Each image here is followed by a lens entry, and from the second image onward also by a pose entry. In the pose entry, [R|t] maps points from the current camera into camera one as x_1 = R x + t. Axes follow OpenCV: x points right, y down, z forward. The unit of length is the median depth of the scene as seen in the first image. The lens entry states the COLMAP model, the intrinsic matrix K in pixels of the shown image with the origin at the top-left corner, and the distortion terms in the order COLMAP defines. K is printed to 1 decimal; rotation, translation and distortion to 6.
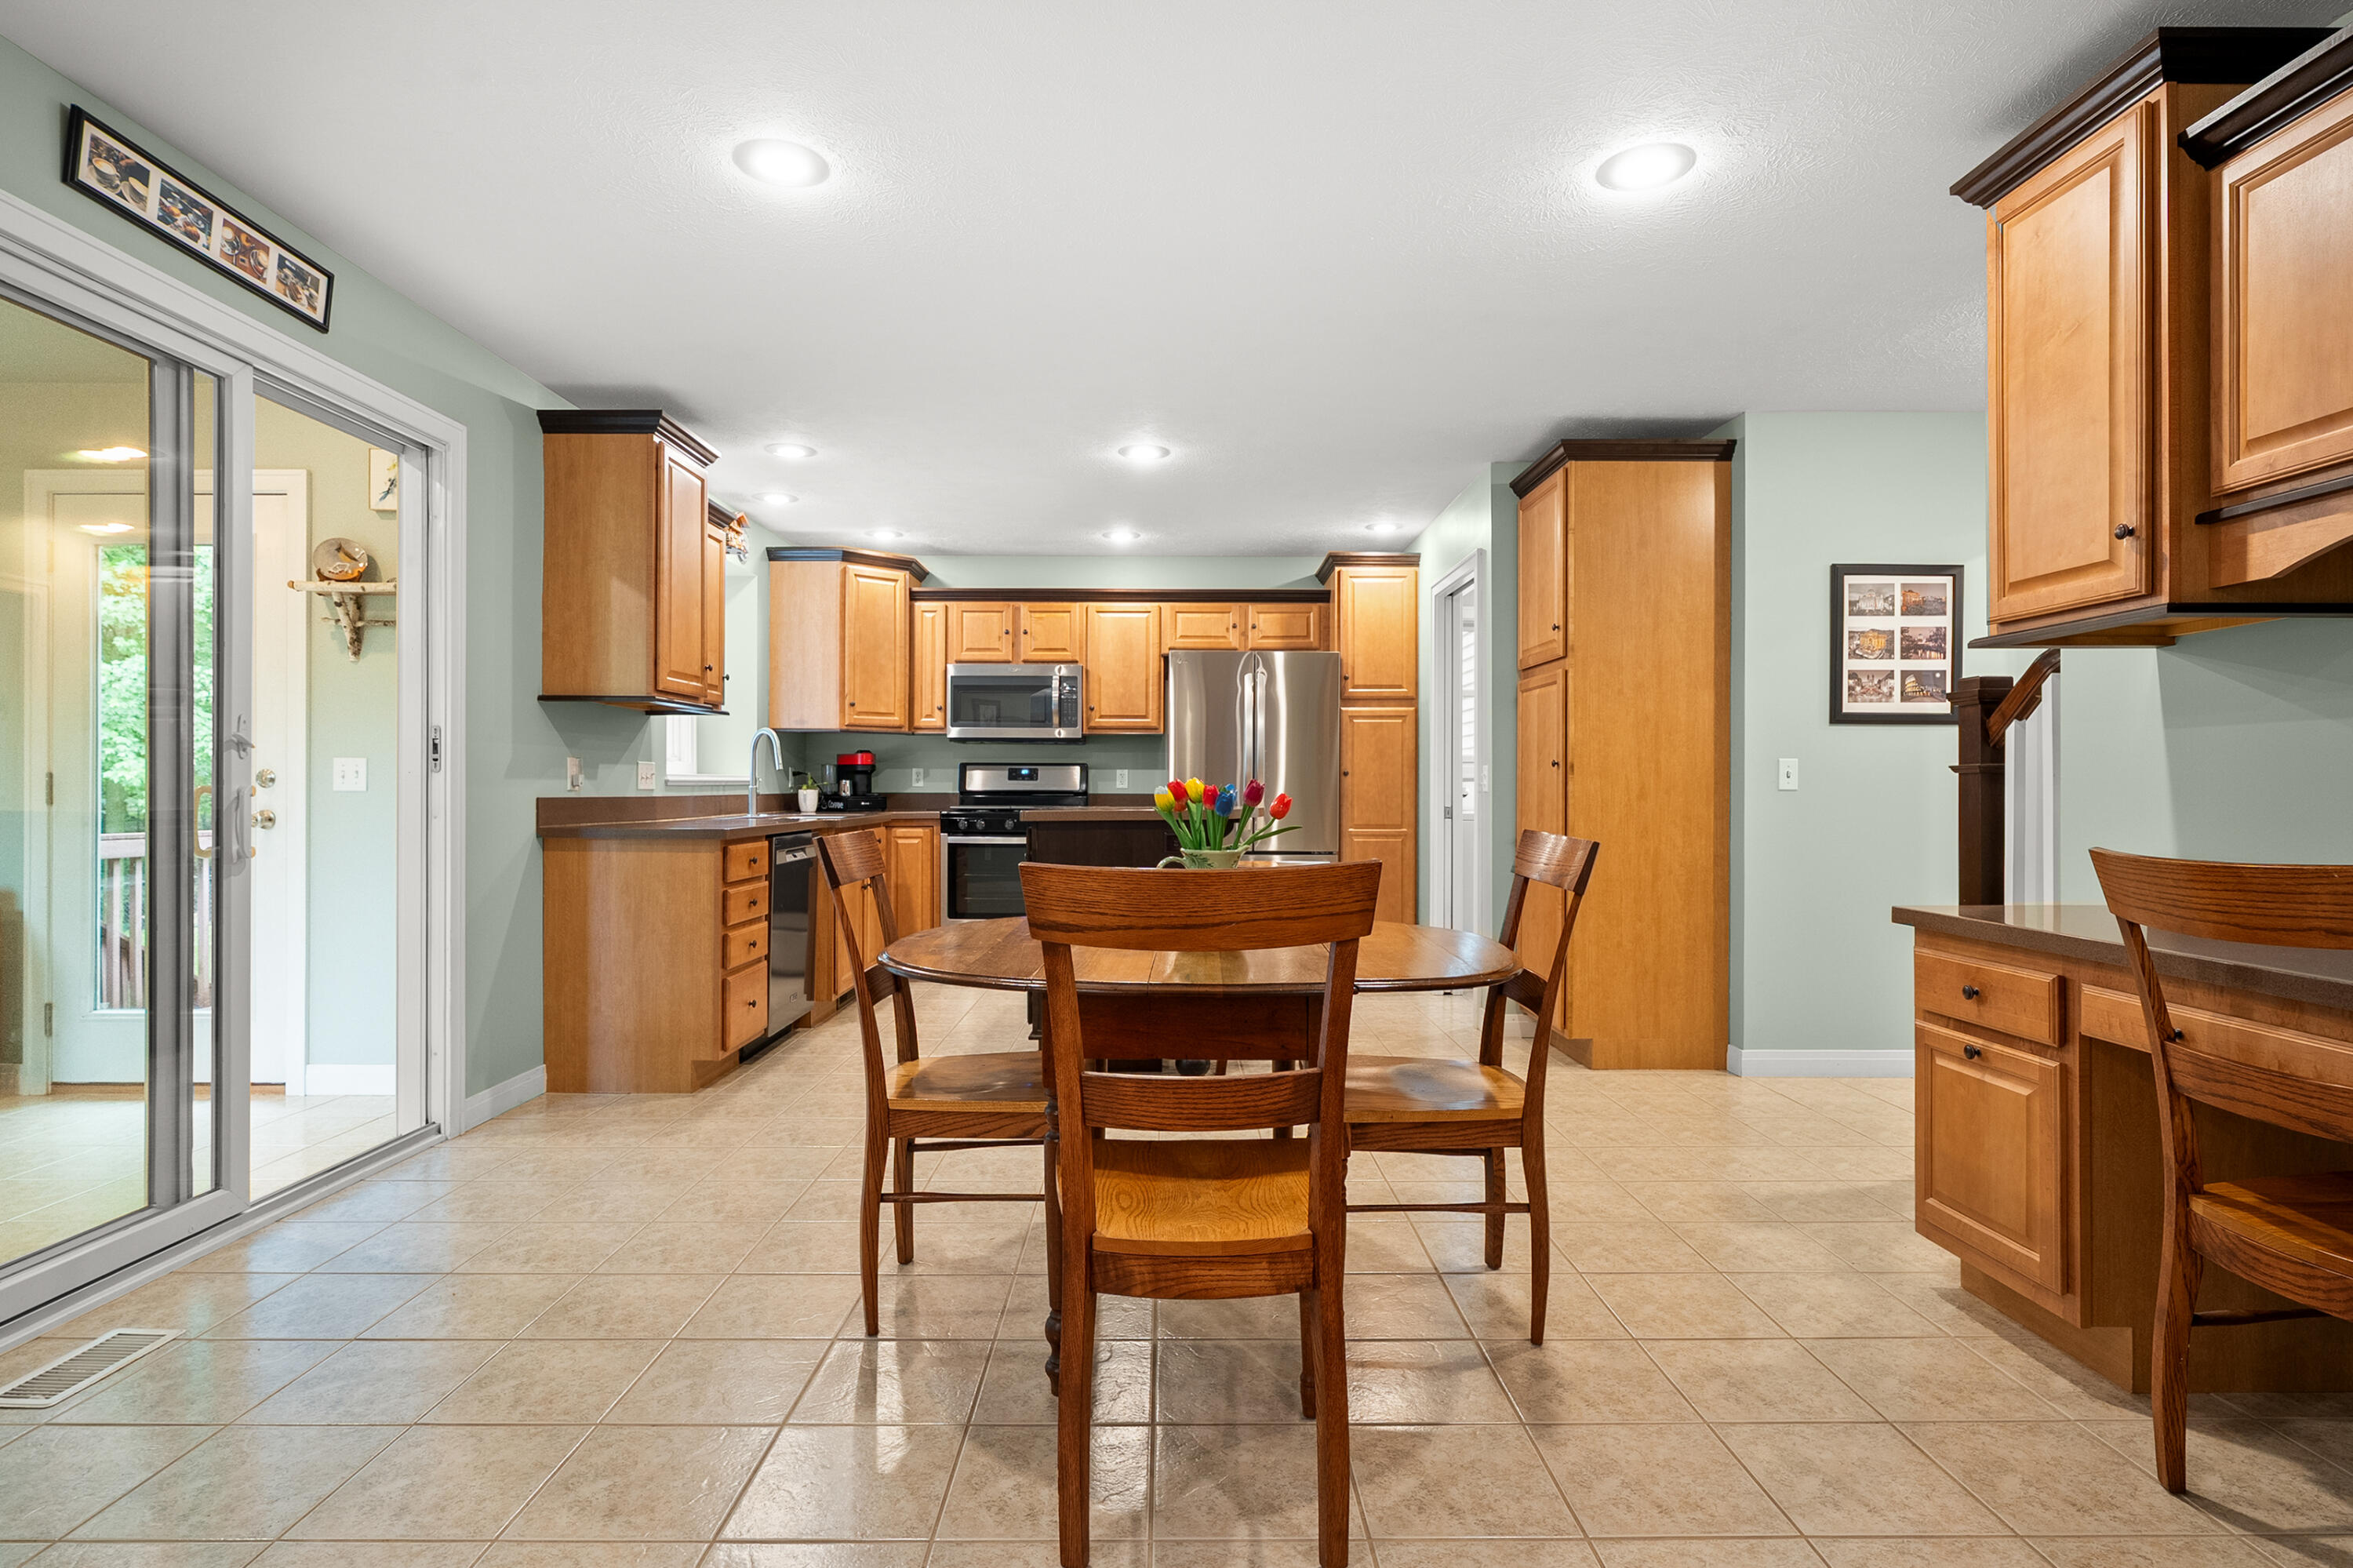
lens RADIAL K [[1197.2, 0, 1176.7], [0, 1197.2, 795.4], [0, 0, 1]] dist [0.005082, 0.001149]
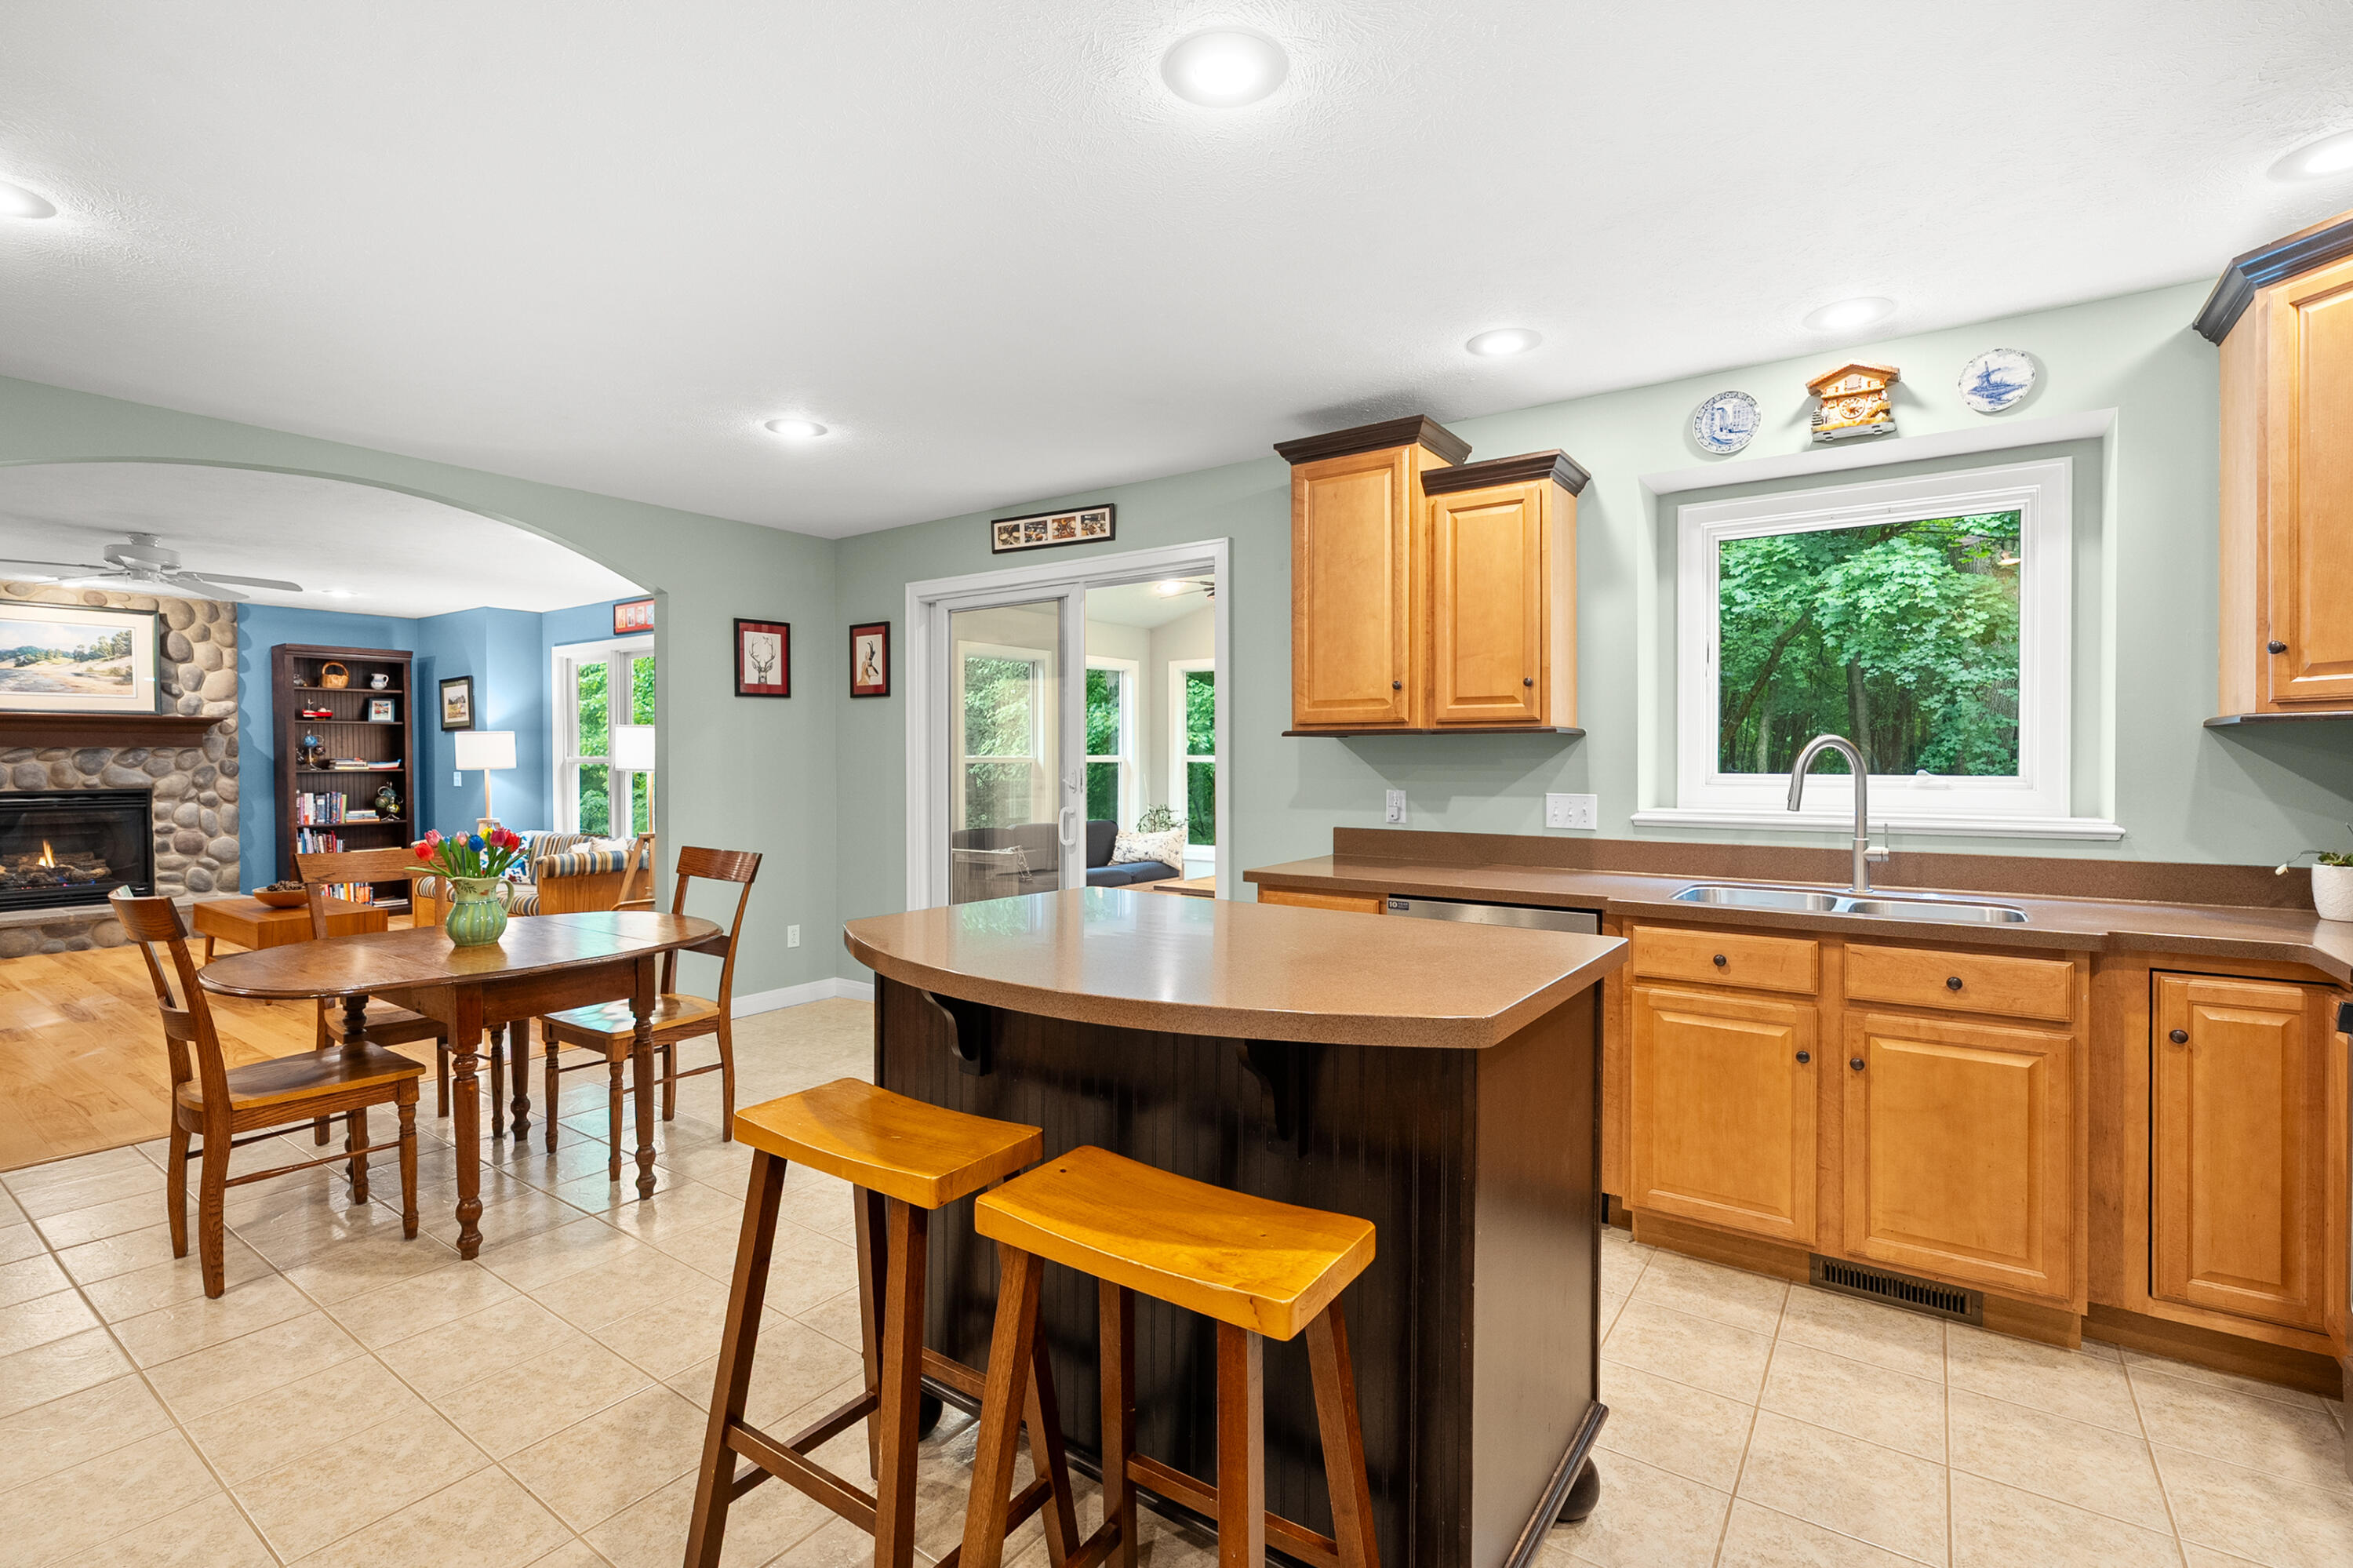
lens RADIAL K [[1069.1, 0, 1159.2], [0, 1069.1, 775.7], [0, 0, 1]] dist [0.000000, 0.002339]
pose [[-0.593490, 0.010483, -0.804773, 0.211905], [-0.007373, 0.999802, 0.018461, -0.037932], [0.804808, 0.016890, -0.593295, 0.892096]]
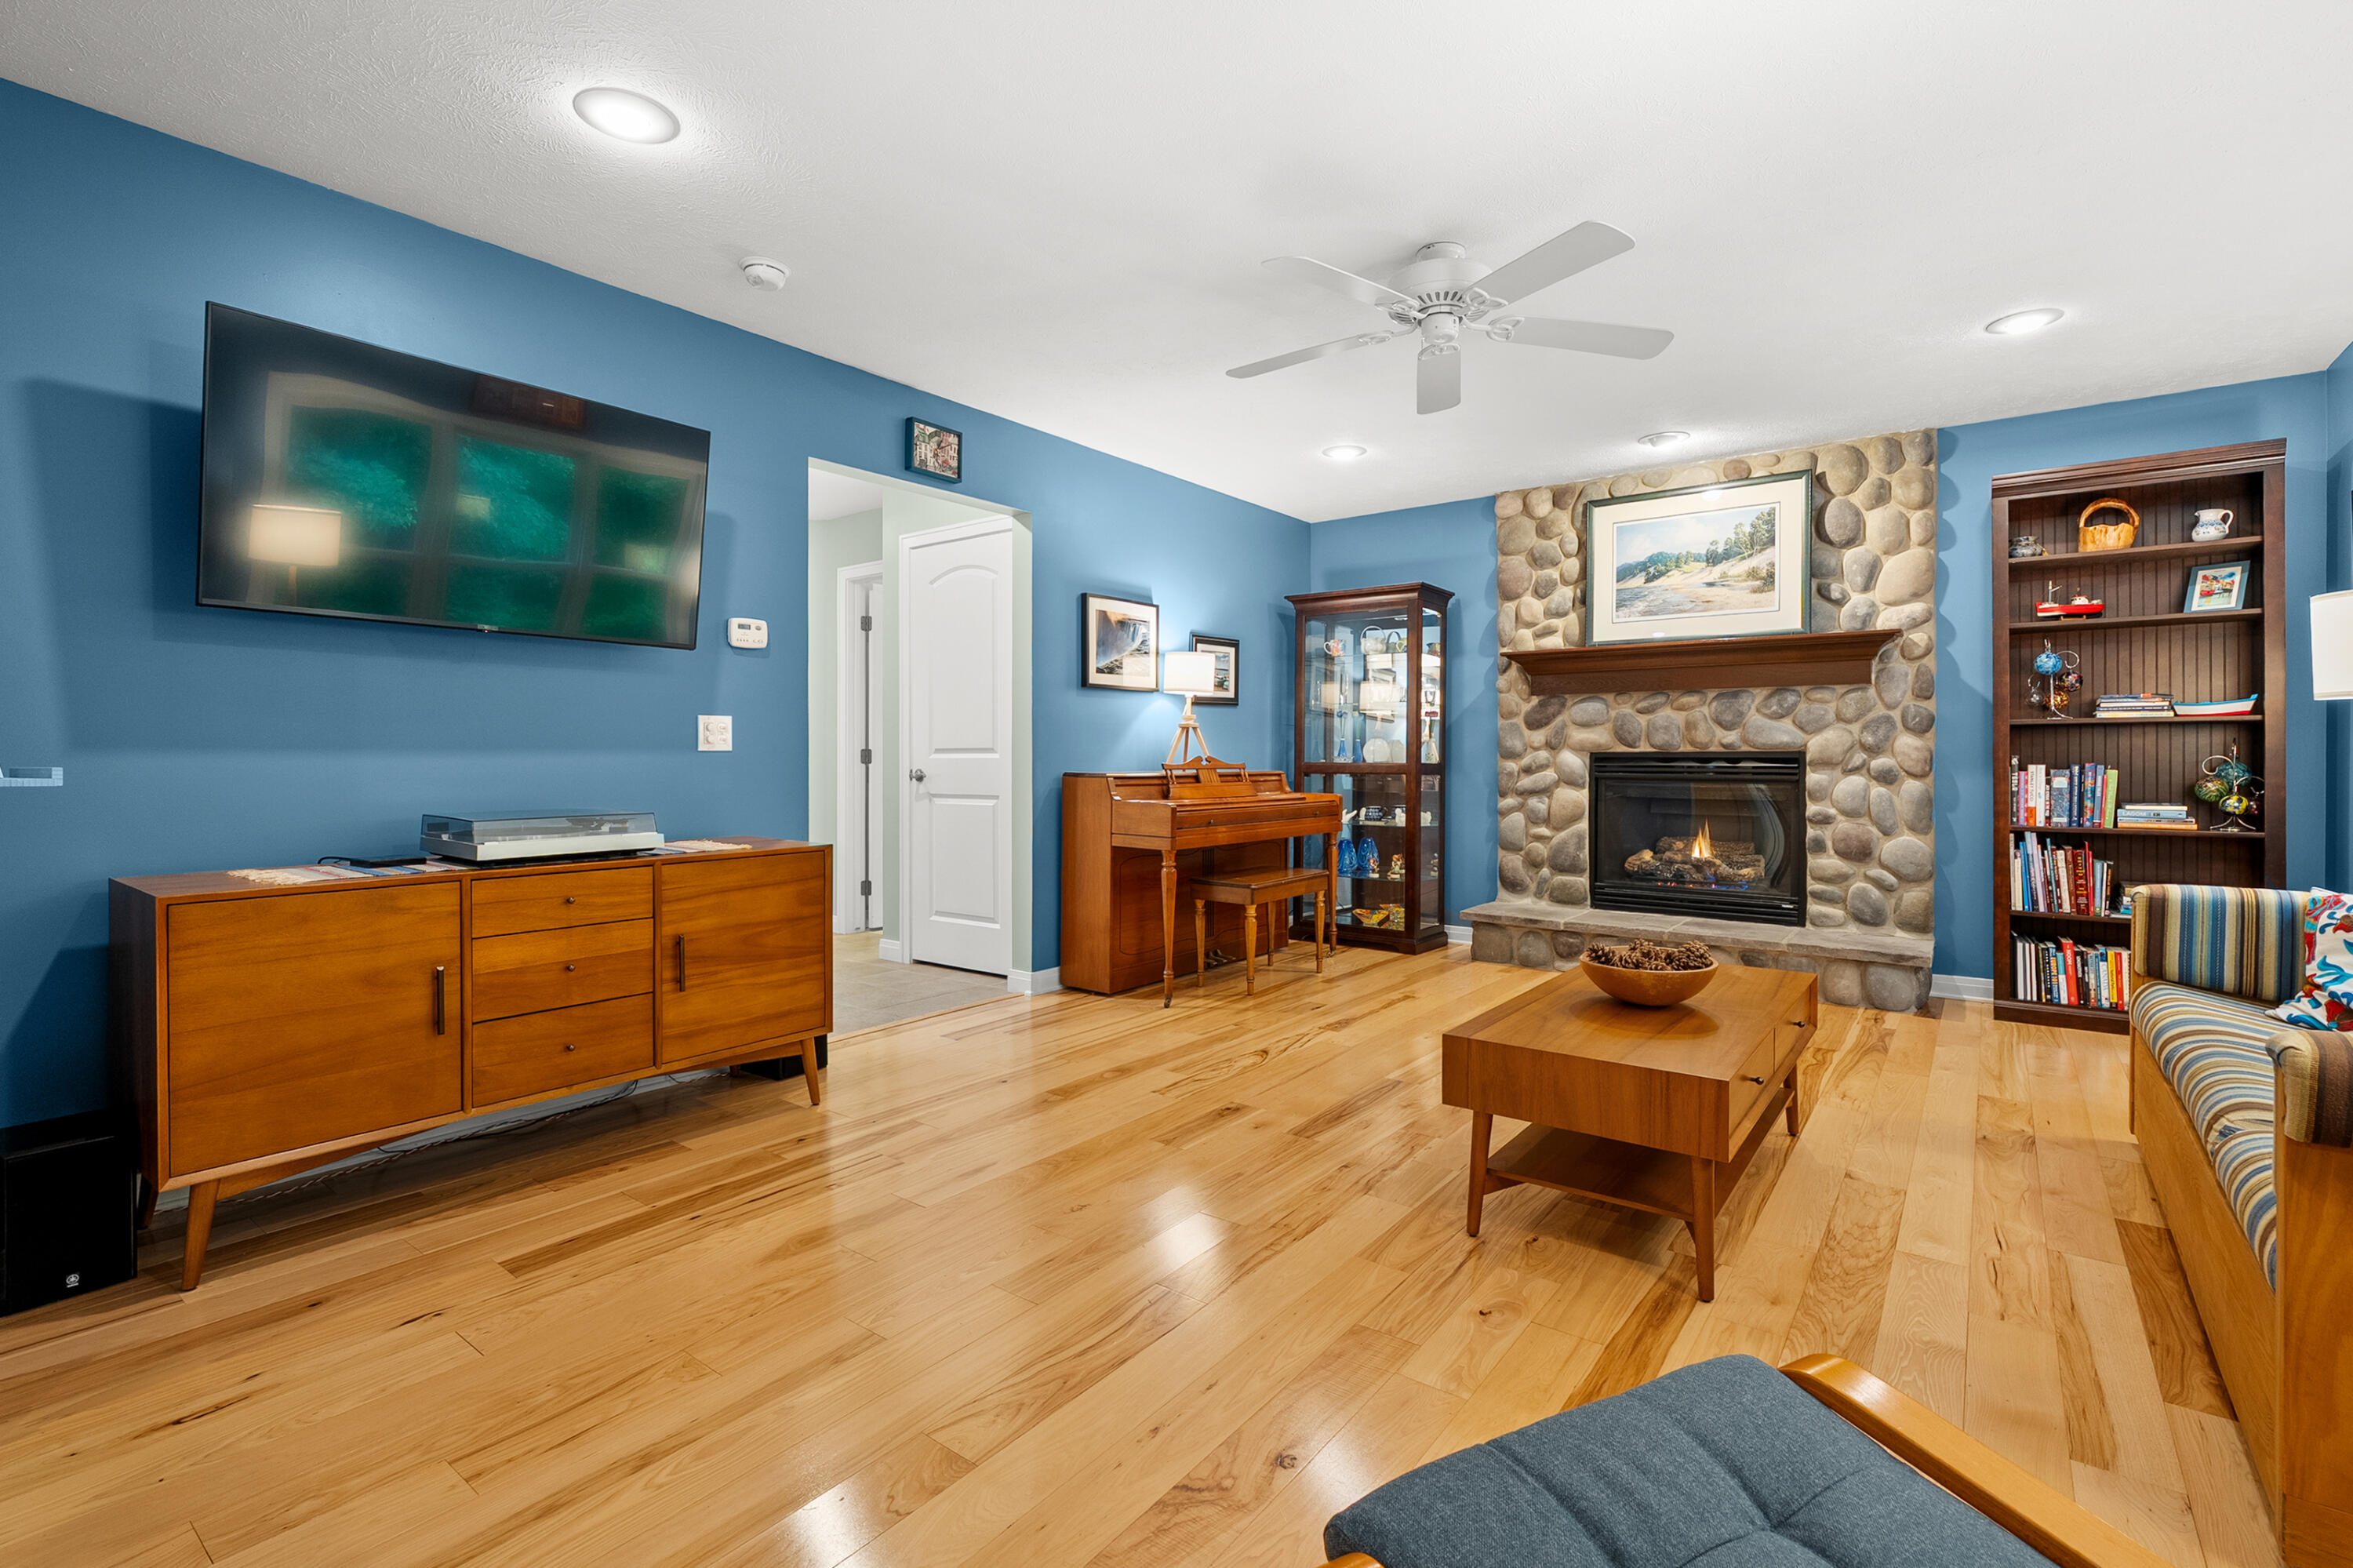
lens RADIAL K [[1069.1, 0, 1214.2], [0, 1069.1, 758.9], [0, 0, 1]] dist [0.000000, 0.002339]
pose [[-0.795733, -0.008183, 0.605593, -0.190915], [-0.001167, 0.999928, 0.011977, 0.001646], [-0.605647, 0.008824, -0.795685, 0.171436]]
